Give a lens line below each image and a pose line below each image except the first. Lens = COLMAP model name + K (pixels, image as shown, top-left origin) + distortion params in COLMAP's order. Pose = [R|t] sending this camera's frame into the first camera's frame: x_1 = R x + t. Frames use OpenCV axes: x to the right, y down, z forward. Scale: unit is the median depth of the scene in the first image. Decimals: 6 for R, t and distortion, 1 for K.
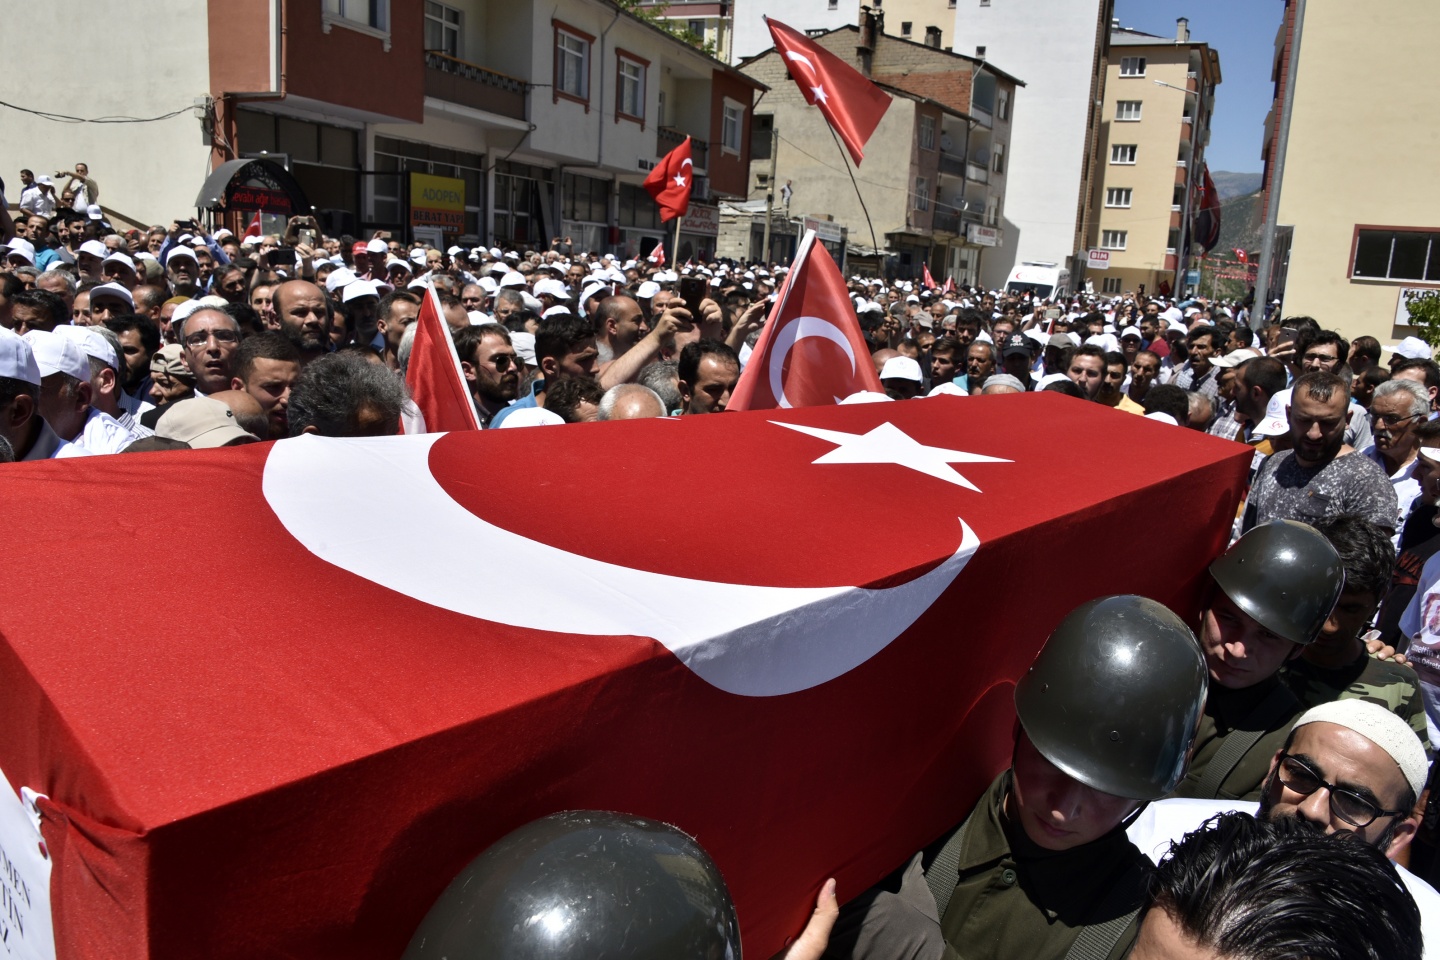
lens RADIAL K [[1151.8, 0, 718.9], [0, 1151.8, 496.0], [0, 0, 1]] dist [-0.037673, 0.001177]
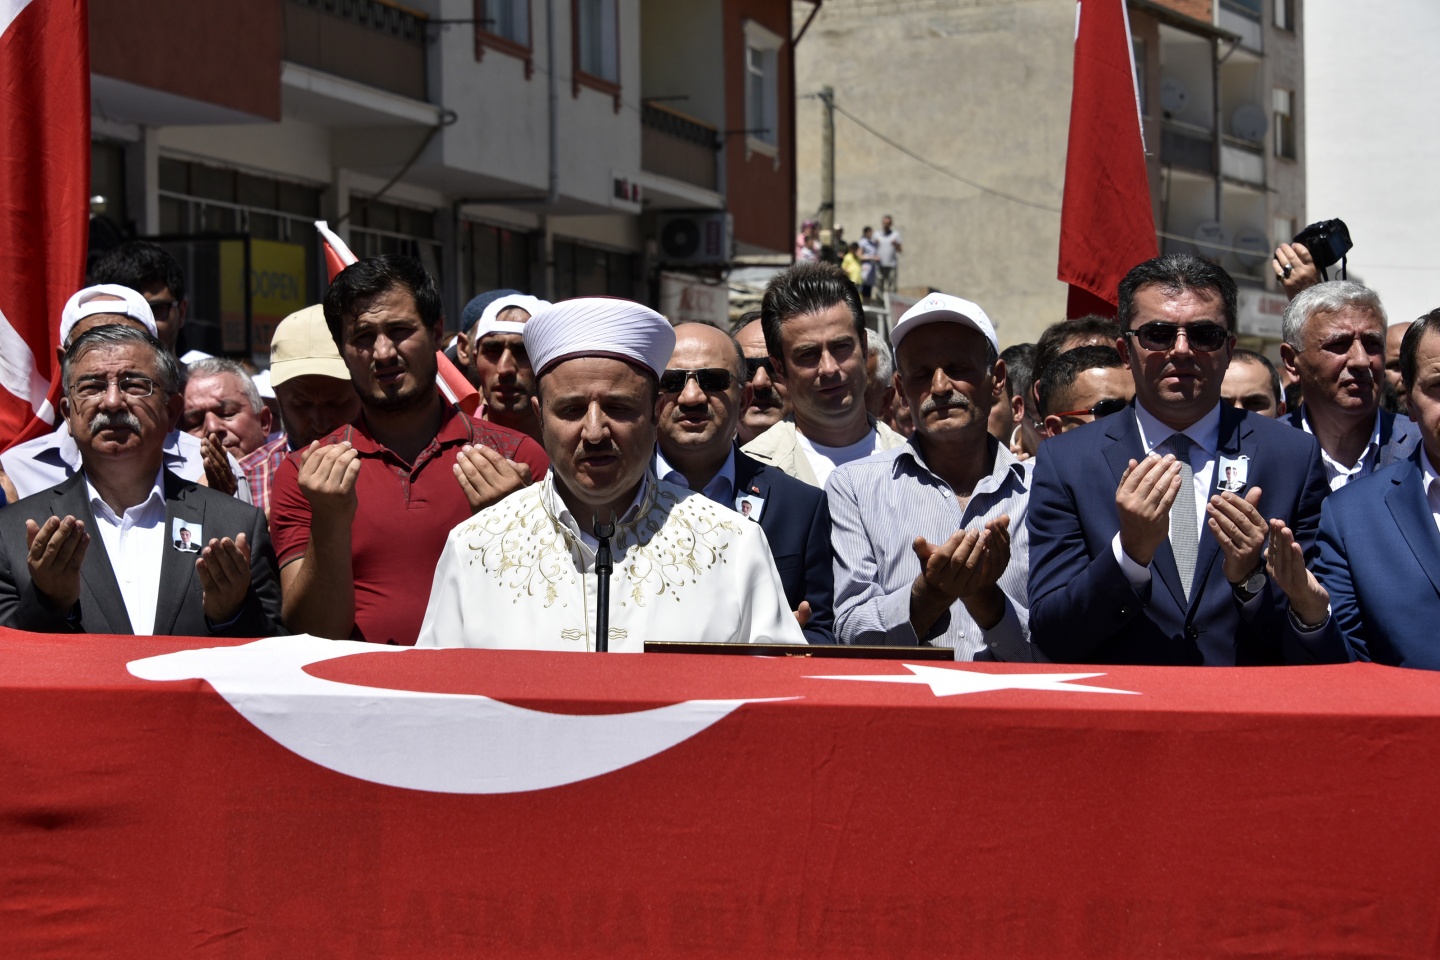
lens RADIAL K [[3195.3, 0, 720.0], [0, 3195.3, 480.0], [0, 0, 1]] dist [0.060489, -0.099985]
pose [[0.992383, -0.070317, 0.101156, -0.150559], [0.087949, 0.979350, -0.182038, 0.028805], [-0.086267, 0.189548, 0.978075, -0.117240]]
